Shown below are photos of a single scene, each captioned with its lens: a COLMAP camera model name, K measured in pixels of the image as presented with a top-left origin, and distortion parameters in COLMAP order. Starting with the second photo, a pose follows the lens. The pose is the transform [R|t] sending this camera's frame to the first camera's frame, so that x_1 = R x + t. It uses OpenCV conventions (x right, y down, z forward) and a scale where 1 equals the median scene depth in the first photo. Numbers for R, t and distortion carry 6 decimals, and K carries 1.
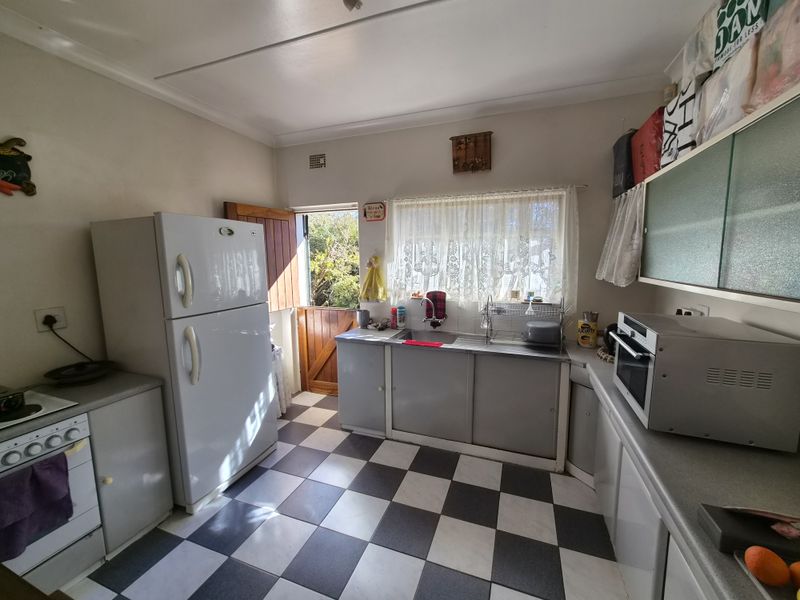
lens RADIAL K [[330.8, 0, 402.2], [0, 330.8, 297.6], [0, 0, 1]] dist [-0.003705, 0.006331]
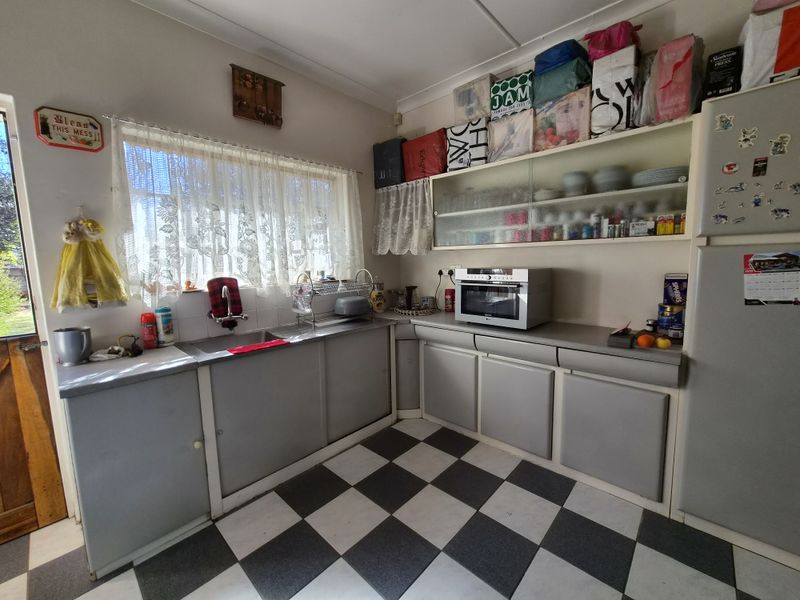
lens RADIAL K [[330.8, 0, 402.2], [0, 330.8, 297.6], [0, 0, 1]] dist [-0.003705, 0.006331]
pose [[0.383660, -0.106925, 0.917263, -0.442972], [0.128740, 0.989768, 0.061530, 0.031143], [-0.914457, 0.094482, 0.393500, 0.422537]]
